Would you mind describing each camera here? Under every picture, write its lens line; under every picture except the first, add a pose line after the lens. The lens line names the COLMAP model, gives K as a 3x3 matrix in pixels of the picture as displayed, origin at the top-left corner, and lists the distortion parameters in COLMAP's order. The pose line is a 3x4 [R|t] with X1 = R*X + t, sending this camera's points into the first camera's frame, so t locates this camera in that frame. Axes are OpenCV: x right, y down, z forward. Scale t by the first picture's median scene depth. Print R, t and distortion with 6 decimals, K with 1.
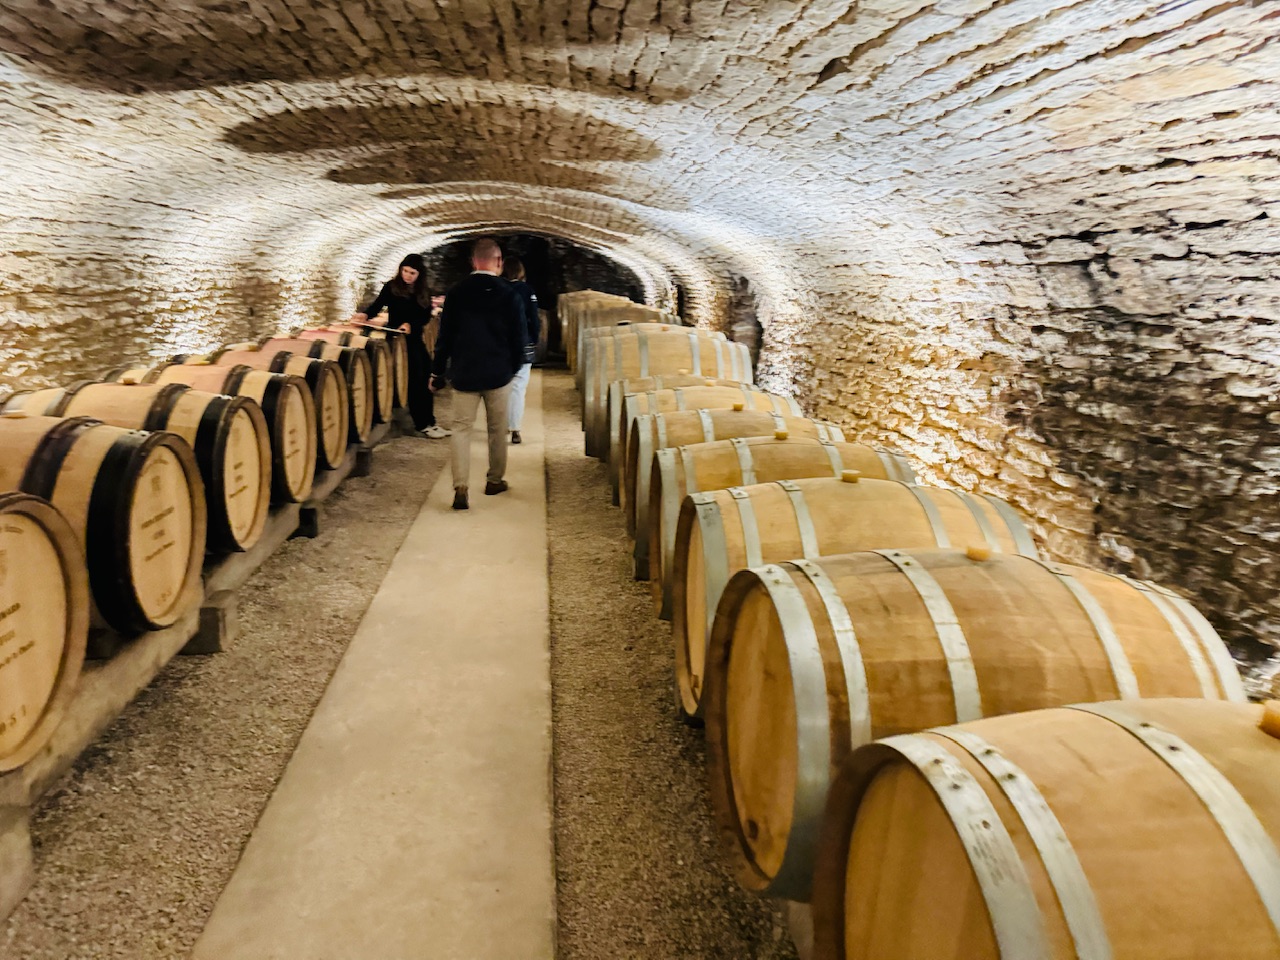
lens RADIAL K [[880.2, 0, 640.0], [0, 880.2, 480.0], [0, 0, 1]] dist [0.031034, -0.054259]
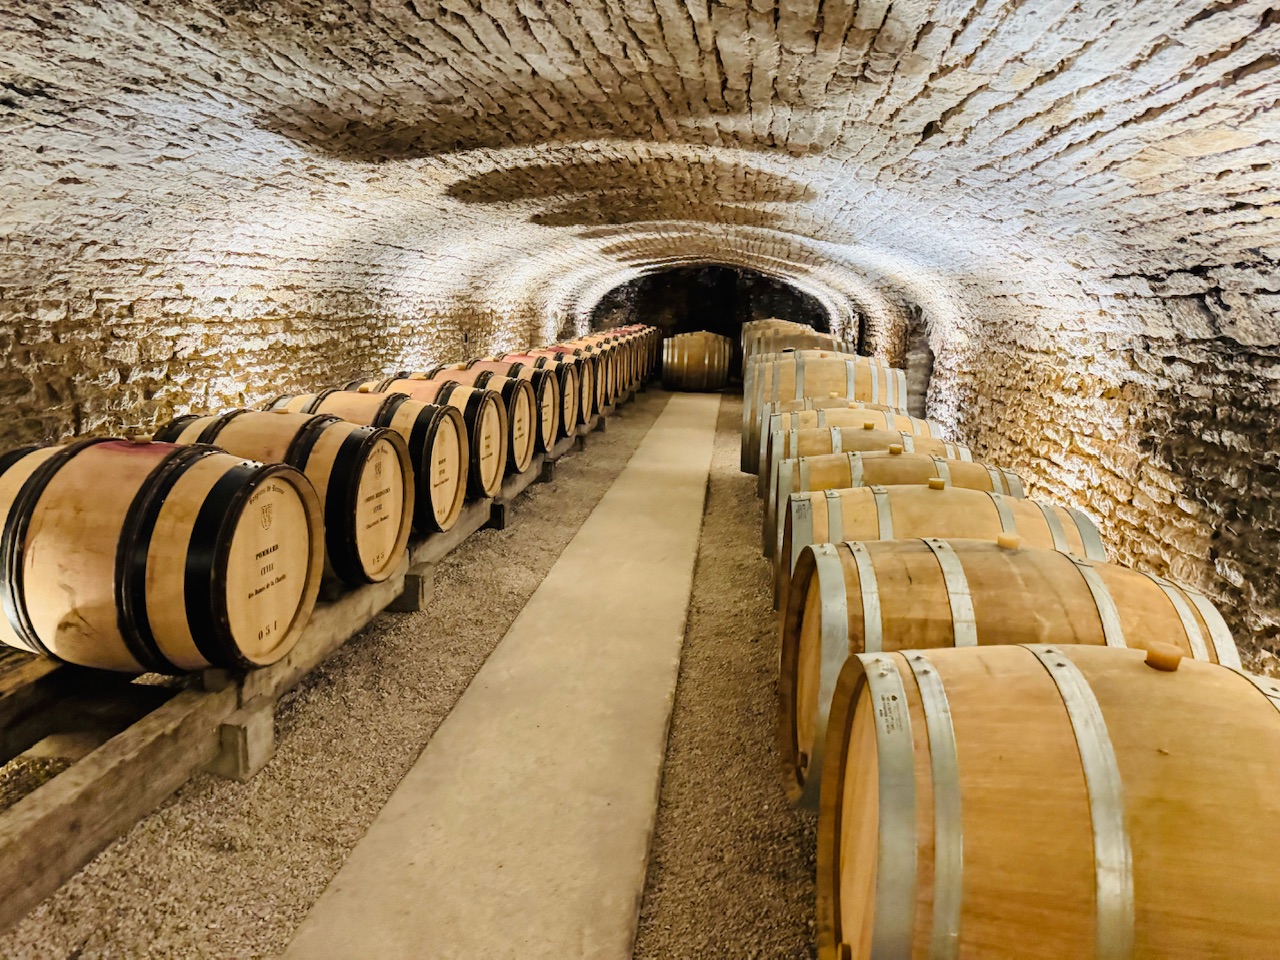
lens RADIAL K [[880.2, 0, 640.0], [0, 880.2, 480.0], [0, 0, 1]] dist [0.031034, -0.054259]
pose [[0.975157, 0.044770, -0.216946, 0.079491], [-0.051463, 0.998354, -0.025299, 0.026868], [0.215456, 0.035835, 0.975856, -0.128516]]
